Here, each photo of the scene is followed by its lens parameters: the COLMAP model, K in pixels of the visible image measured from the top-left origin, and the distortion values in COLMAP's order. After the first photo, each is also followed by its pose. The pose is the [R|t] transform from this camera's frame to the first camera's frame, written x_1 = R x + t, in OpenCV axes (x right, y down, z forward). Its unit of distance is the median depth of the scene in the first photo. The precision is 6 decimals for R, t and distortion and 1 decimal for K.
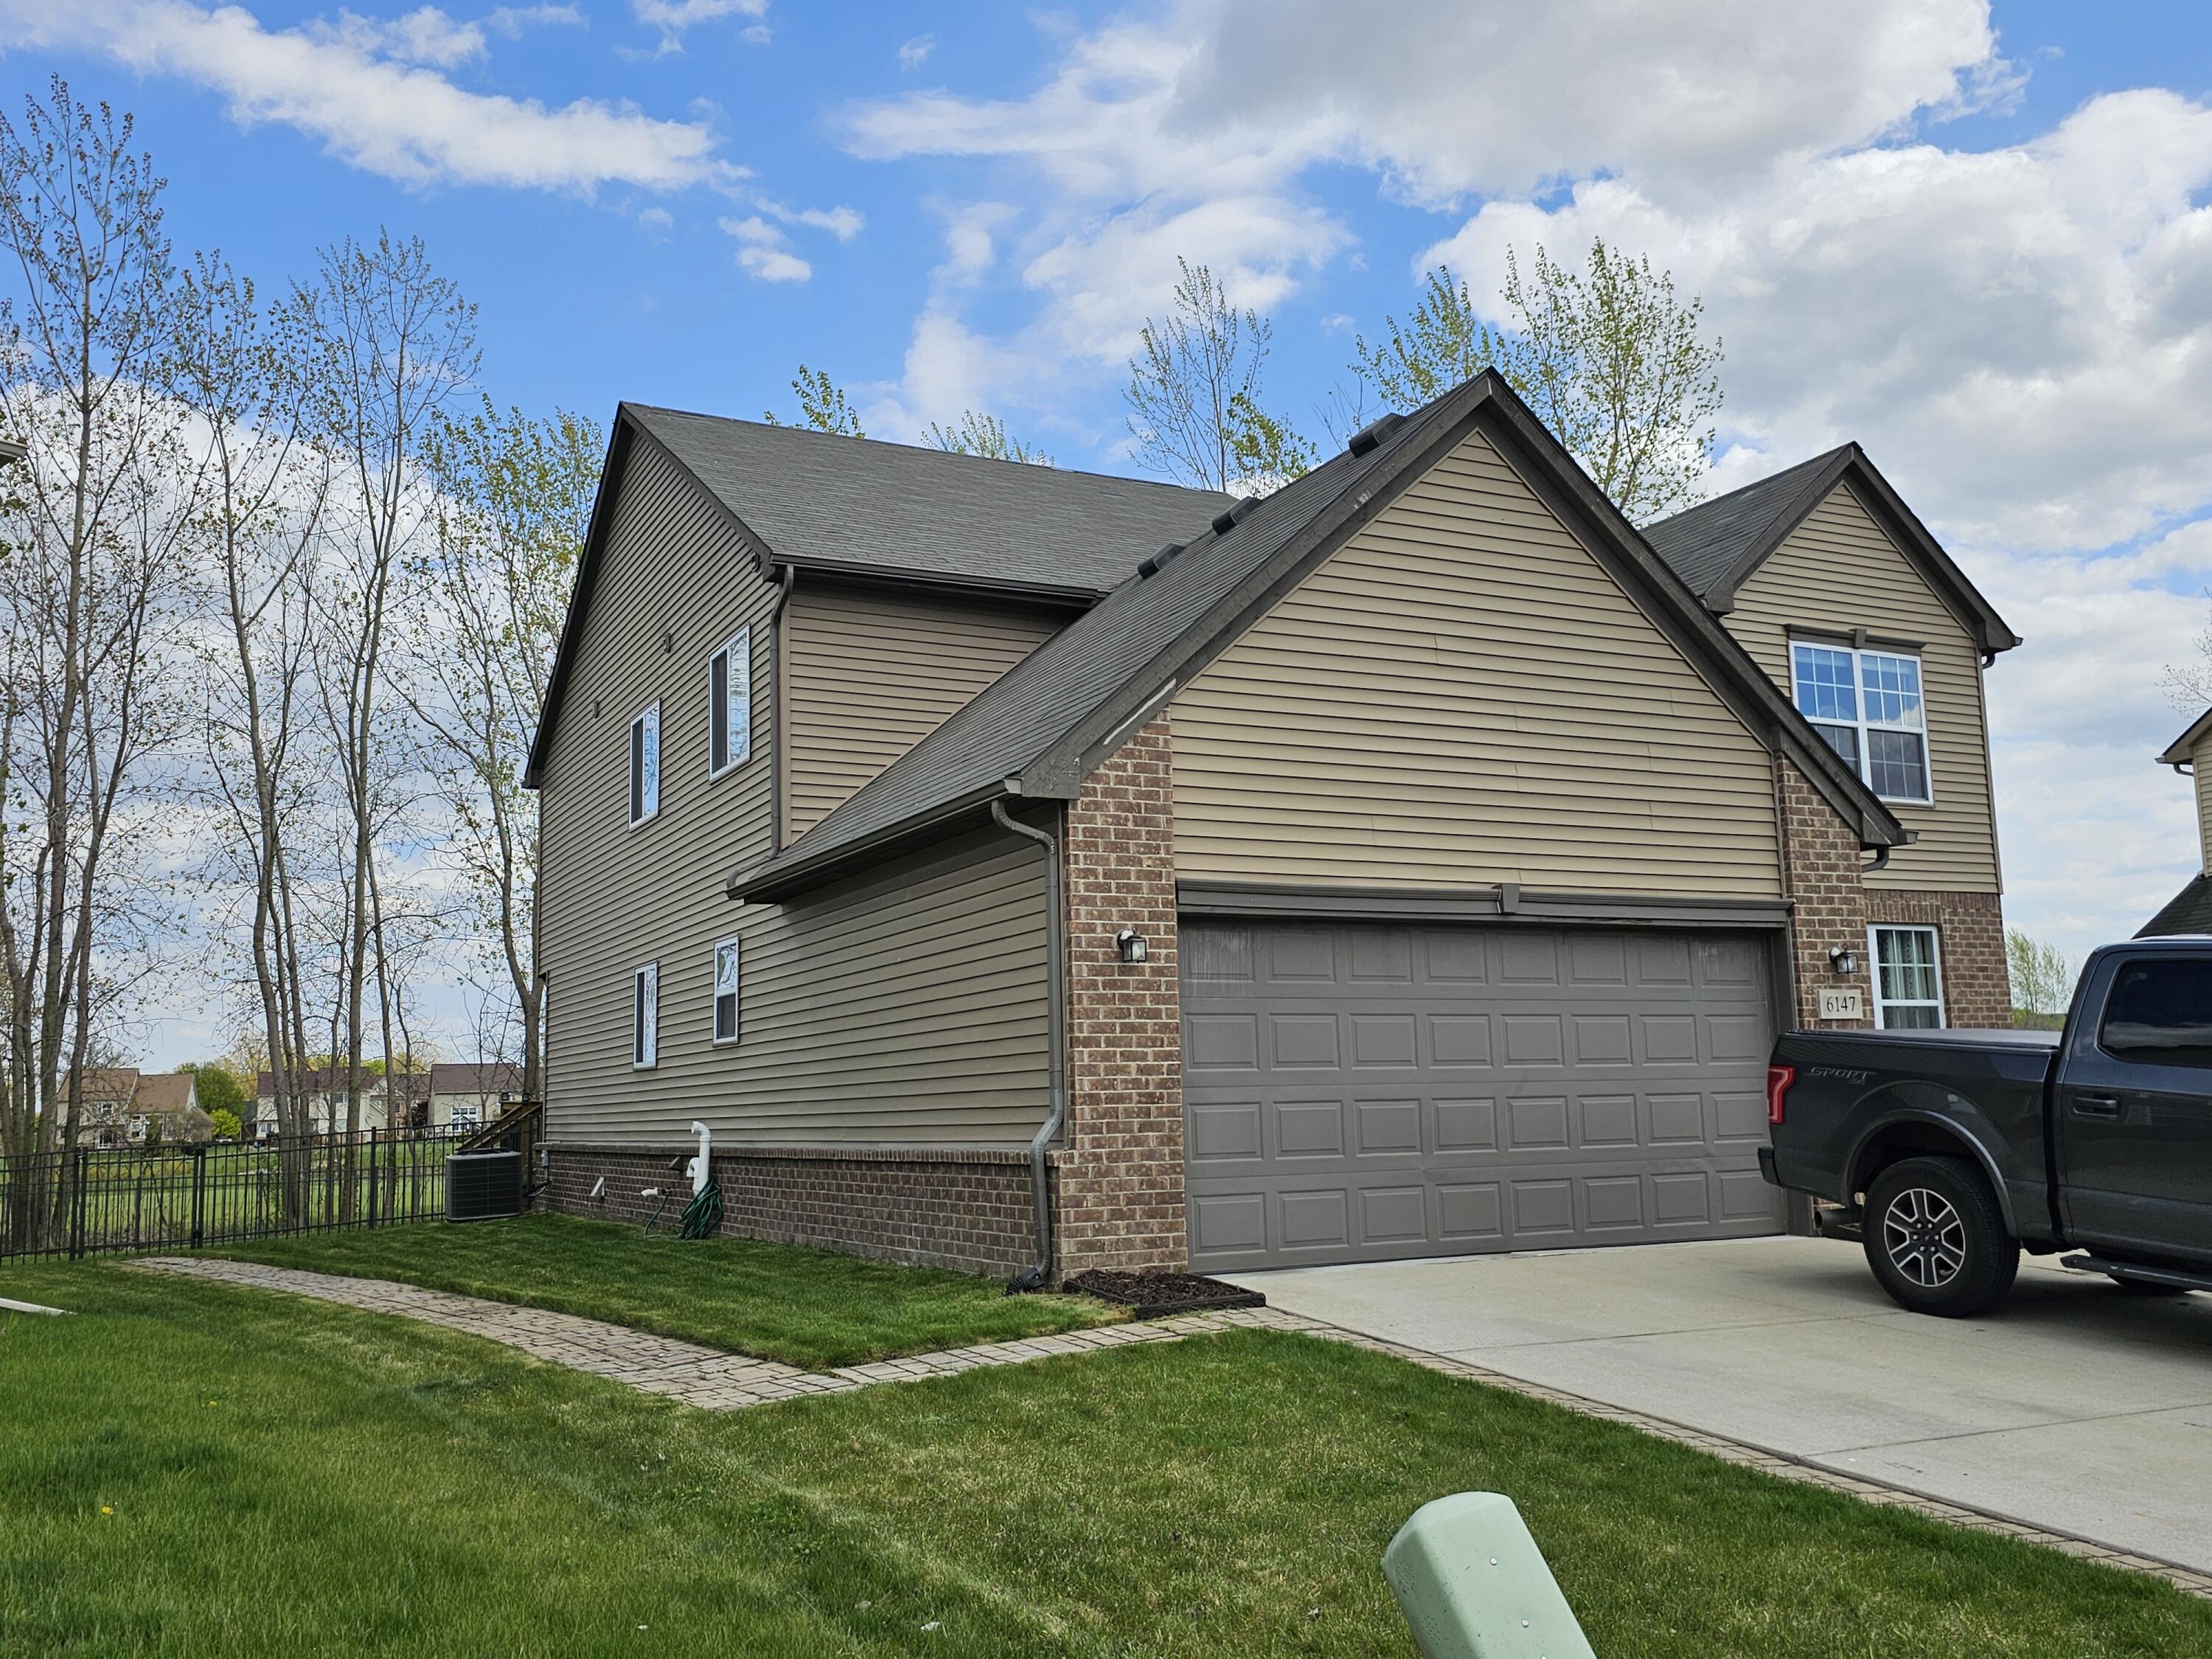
lens RADIAL K [[1848.7, 0, 1052.6], [0, 1848.7, 845.1], [0, 0, 1]] dist [0.106715, -0.025534]
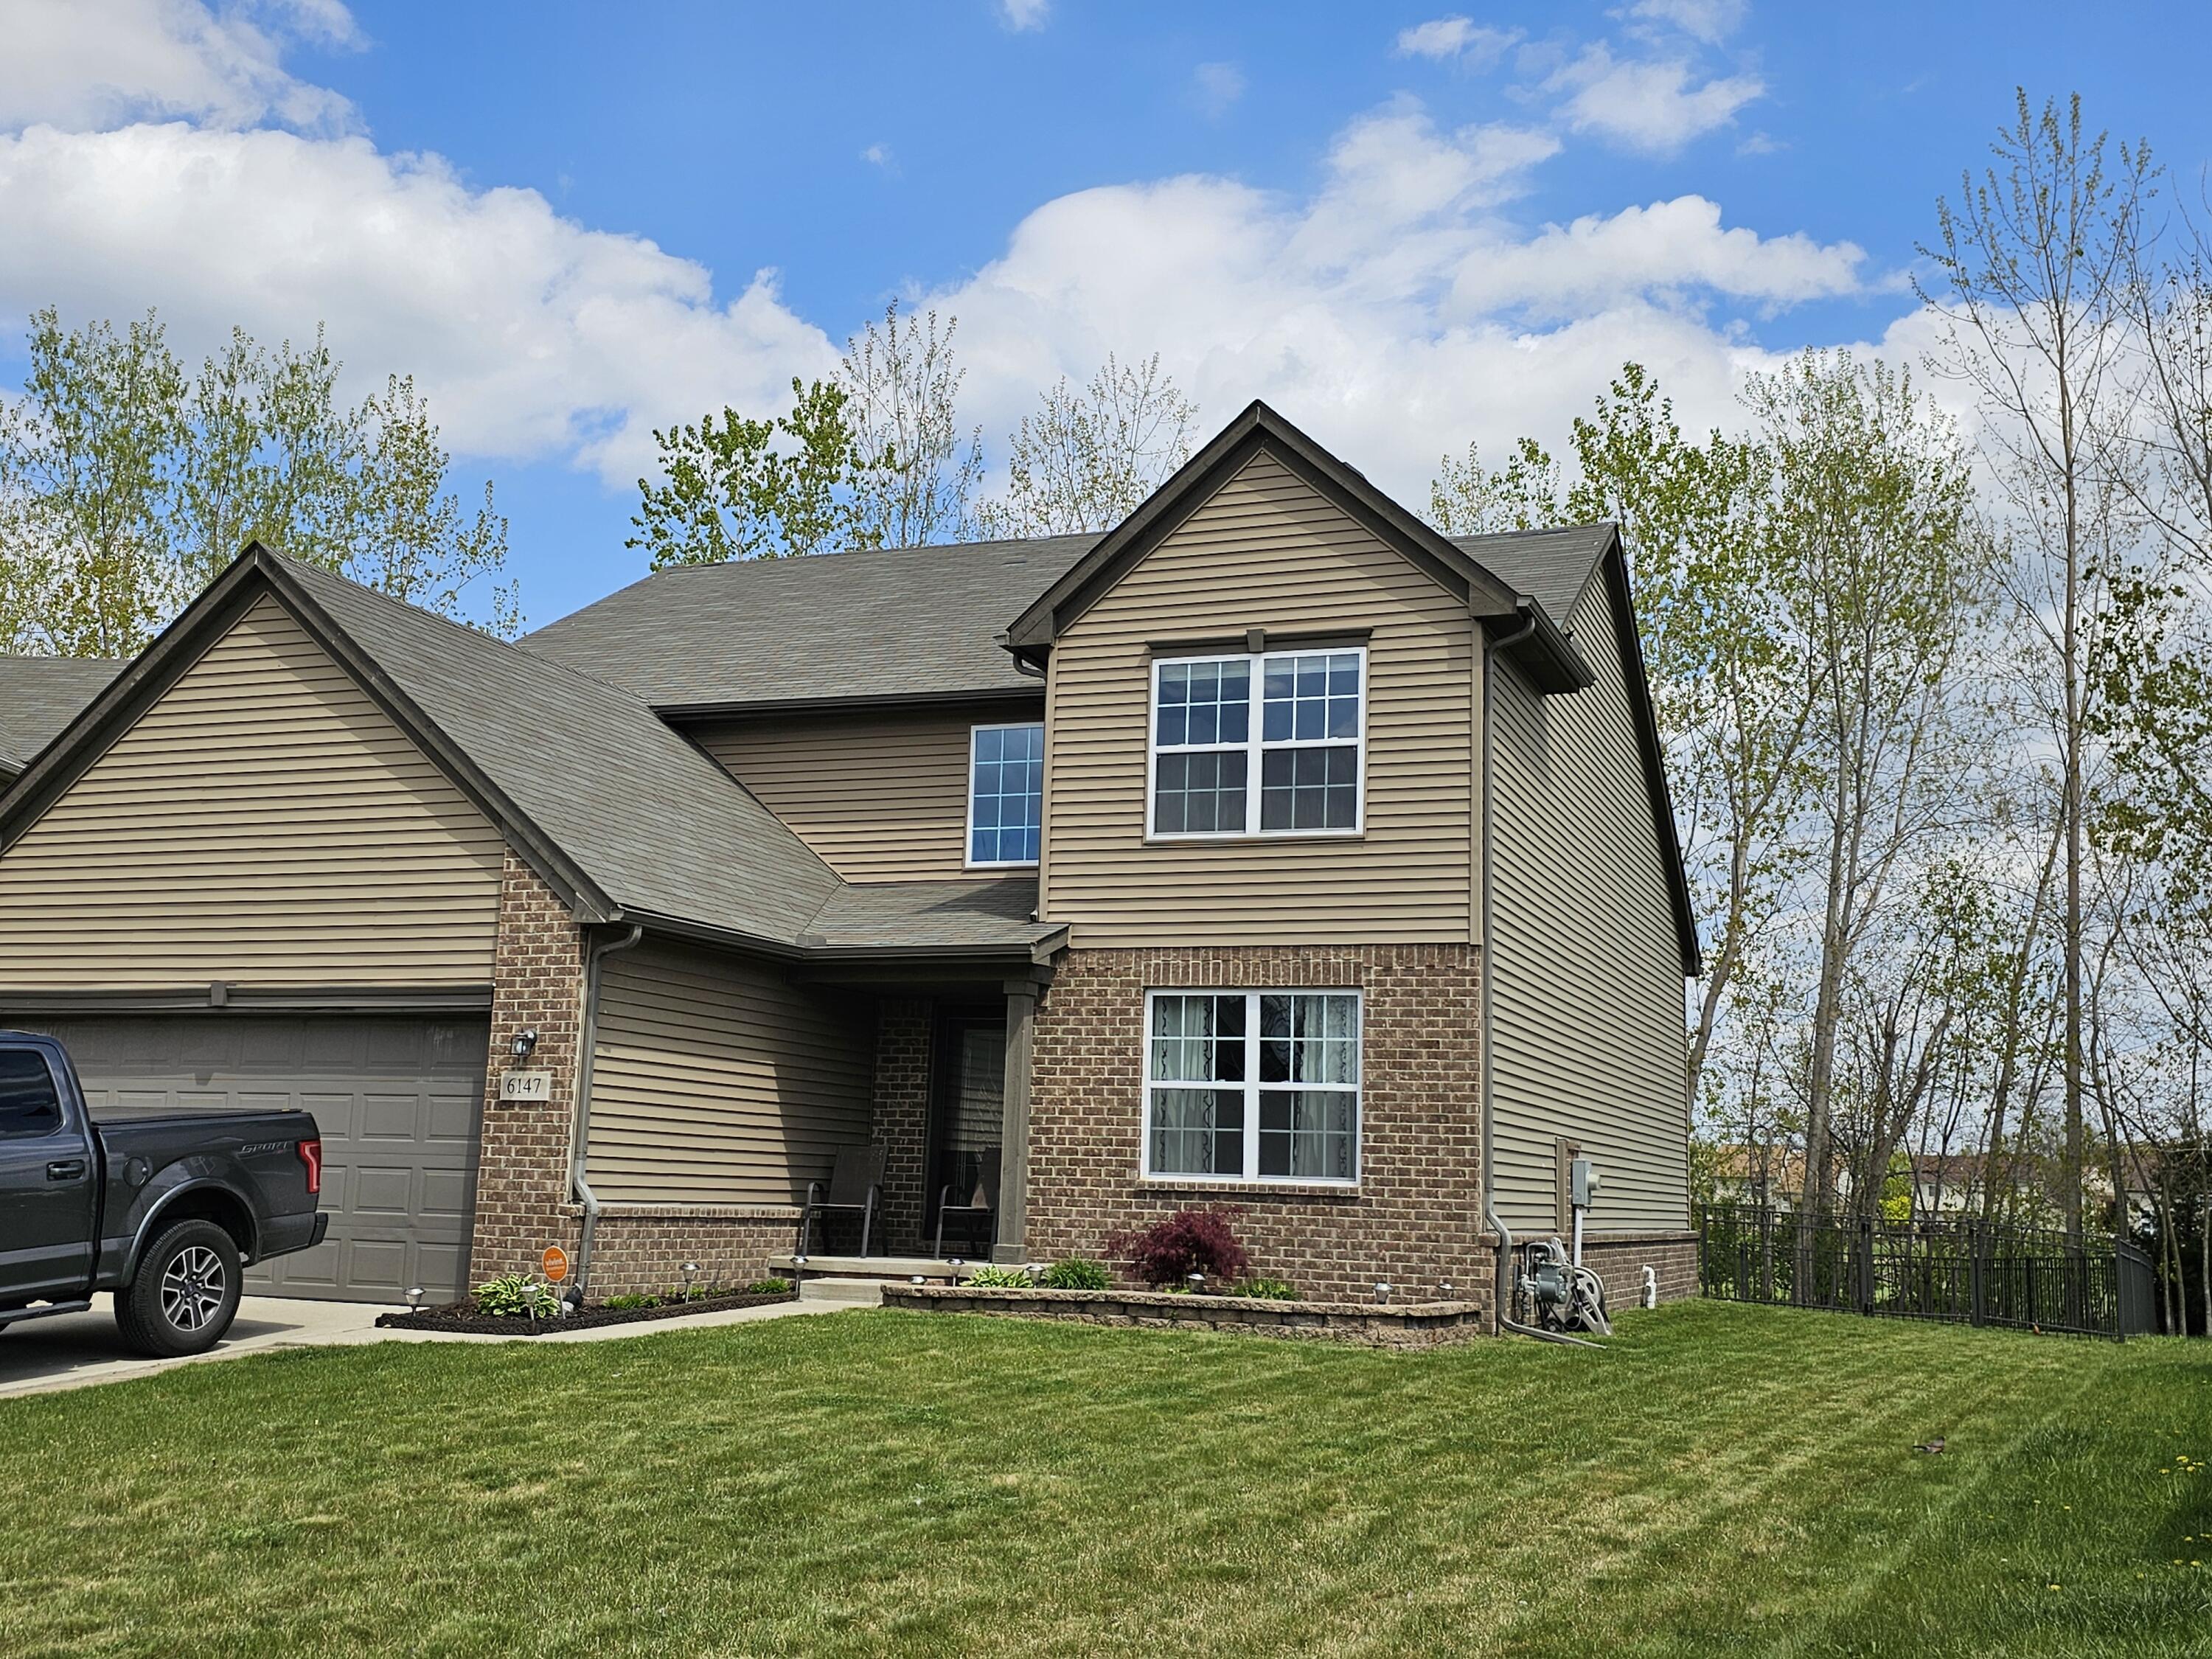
lens RADIAL K [[2124.5, 0, 1108.8], [0, 2124.5, 825.5], [0, 0, 1]] dist [0.082442, 0.000000]
pose [[0.657826, -0.078257, -0.749093, 1.730275], [0.054429, 0.996926, -0.056351, 0.030952], [0.751201, -0.003703, 0.660064, 0.549359]]
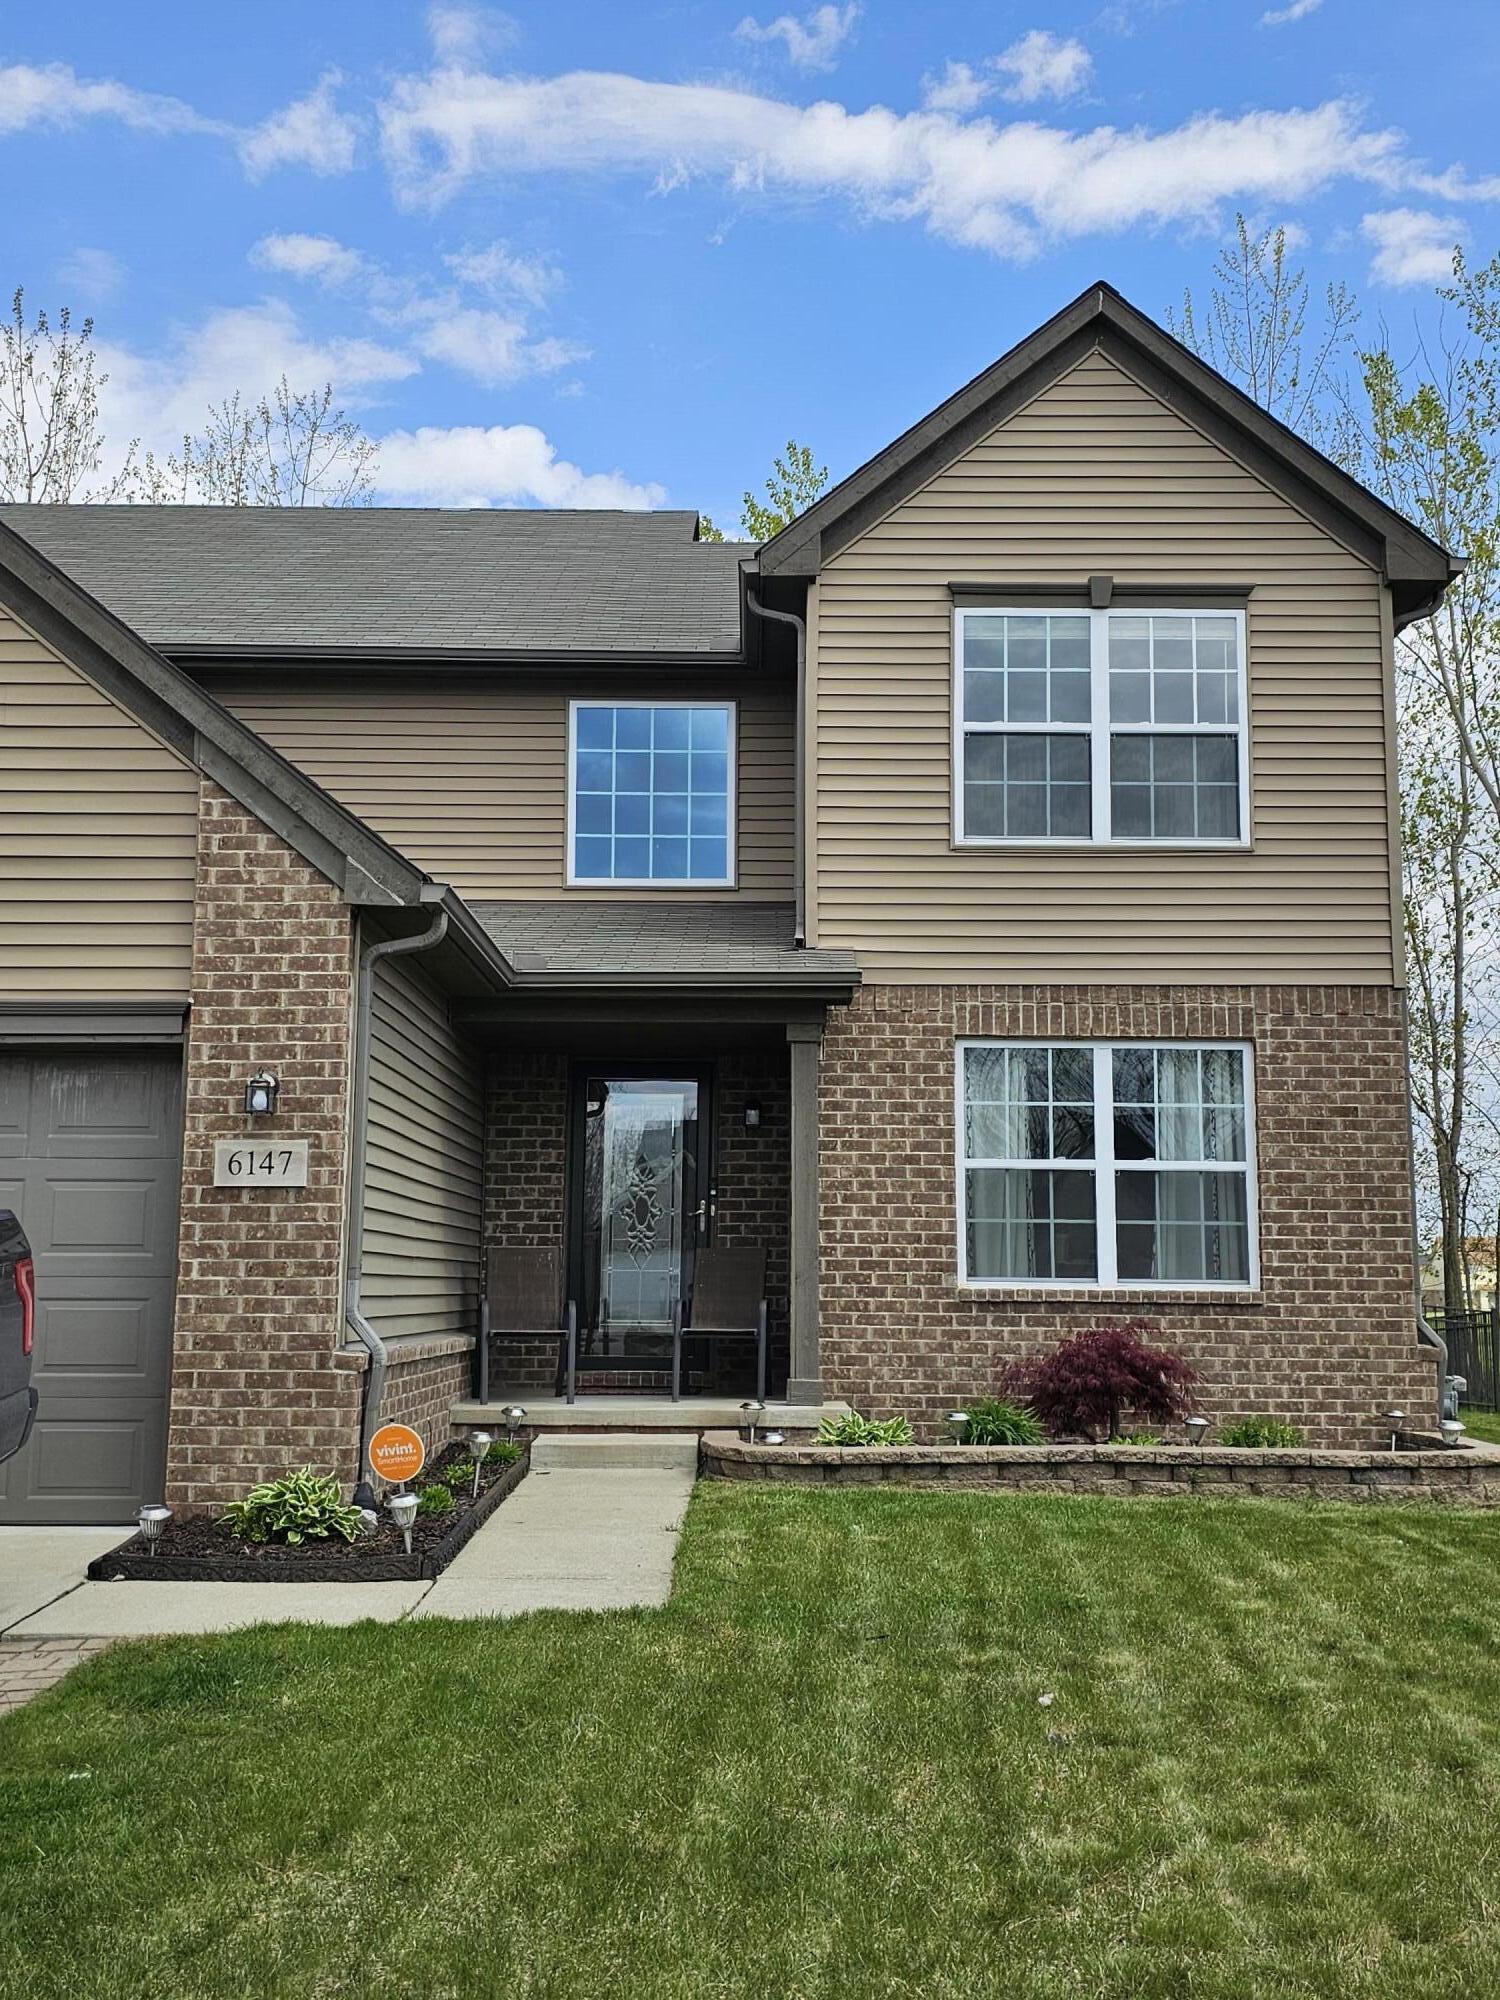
lens RADIAL K [[1949.7, 0, 710.4], [0, 1949.7, 1017.0], [0, 0, 1]] dist [0.107736, 0.000000]
pose [[0.888477, -0.028656, -0.458026, 0.983947], [0.032242, 0.999480, 0.000012, 0.046847], [0.457787, -0.014779, 0.888939, 0.562555]]
